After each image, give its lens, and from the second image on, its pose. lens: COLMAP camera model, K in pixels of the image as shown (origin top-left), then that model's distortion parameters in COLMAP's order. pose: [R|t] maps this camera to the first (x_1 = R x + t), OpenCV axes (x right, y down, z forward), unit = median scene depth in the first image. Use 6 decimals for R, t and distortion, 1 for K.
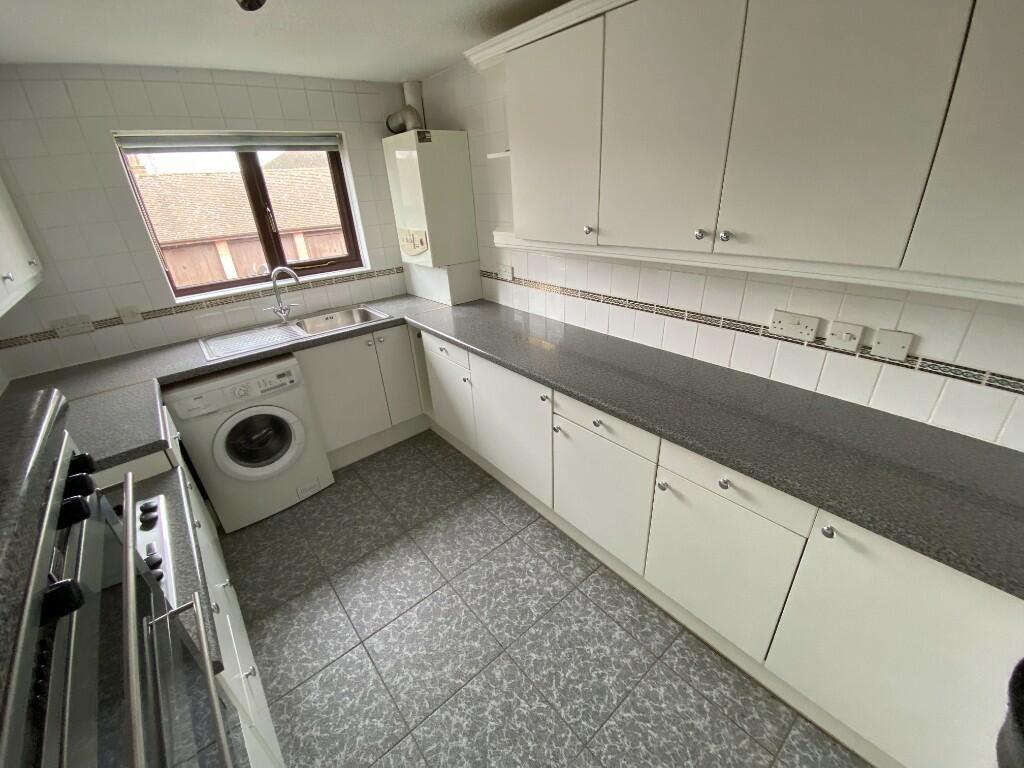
lens RADIAL K [[422.5, 0, 509.5], [0, 422.5, 377.1], [0, 0, 1]] dist [0.036187, -0.021263]
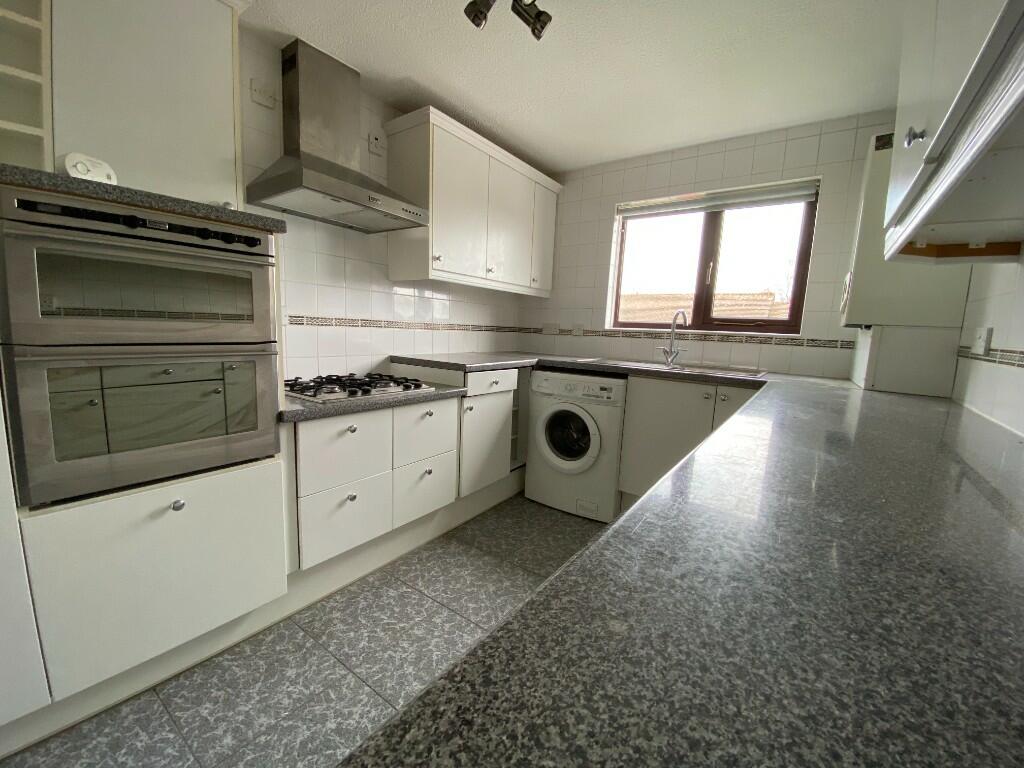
lens RADIAL K [[418.5, 0, 512.0], [0, 418.5, 384.0], [0, 0, 1]] dist [0.016849, -0.017789]
pose [[0.248645, 0.195097, -0.948743, 0.395240], [-0.456057, 0.887716, 0.063025, 0.023647], [0.854510, 0.417010, 0.309701, 0.477239]]
